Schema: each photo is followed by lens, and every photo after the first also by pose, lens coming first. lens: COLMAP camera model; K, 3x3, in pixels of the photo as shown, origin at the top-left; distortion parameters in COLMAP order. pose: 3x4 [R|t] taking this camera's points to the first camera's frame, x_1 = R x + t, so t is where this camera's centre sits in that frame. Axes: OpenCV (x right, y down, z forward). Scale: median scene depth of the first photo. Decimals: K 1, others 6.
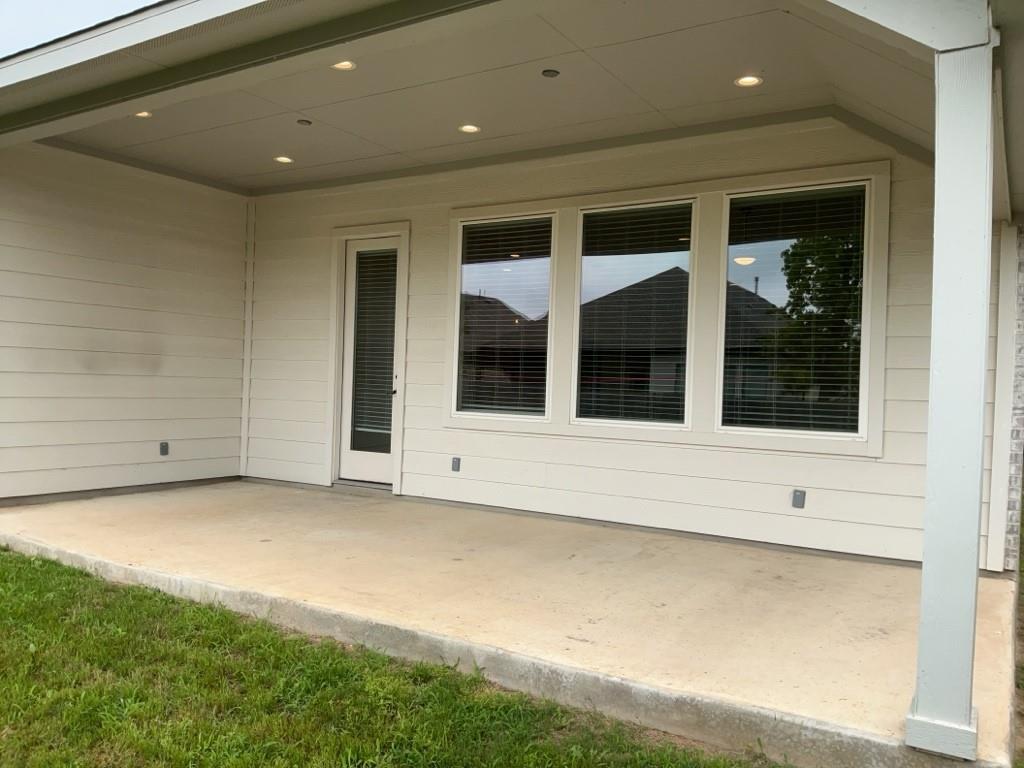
lens RADIAL K [[808.5, 0, 512.0], [0, 808.5, 384.0], [0, 0, 1]] dist [0.129526, -0.266988]
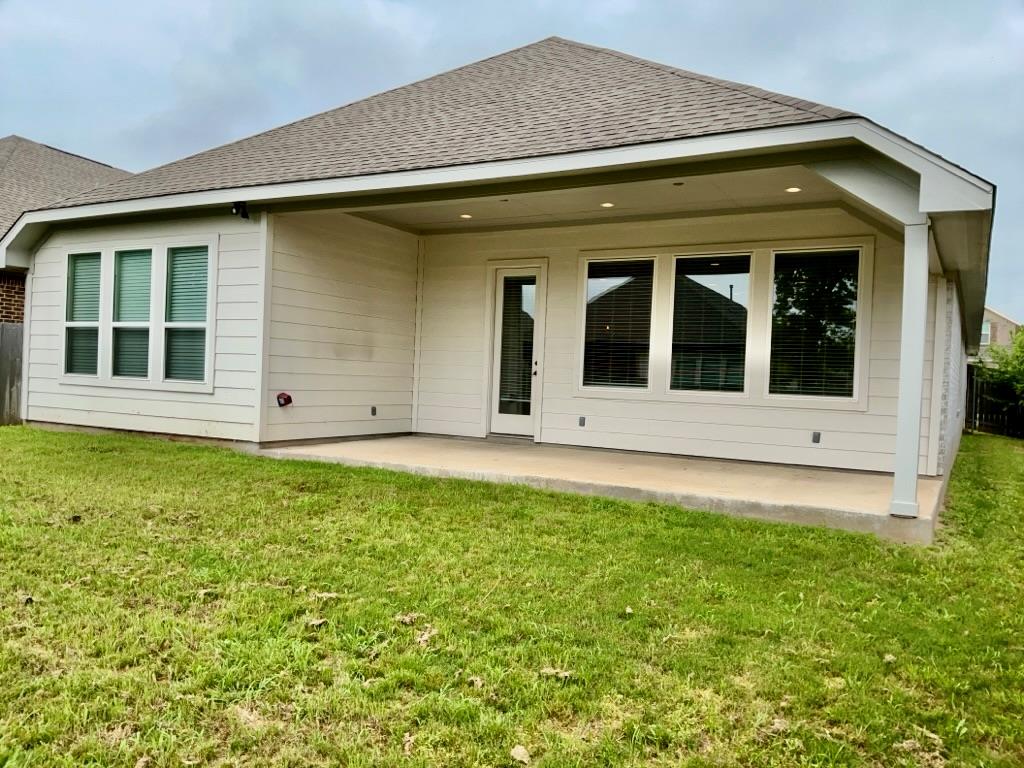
lens RADIAL K [[793.3, 0, 512.0], [0, 793.3, 384.0], [0, 0, 1]] dist [0.188784, -0.479953]
pose [[0.999337, 0.006340, 0.035858, -0.251616], [-0.006730, 0.999919, 0.010766, 0.014846], [-0.035787, -0.011001, 0.999299, -0.468931]]
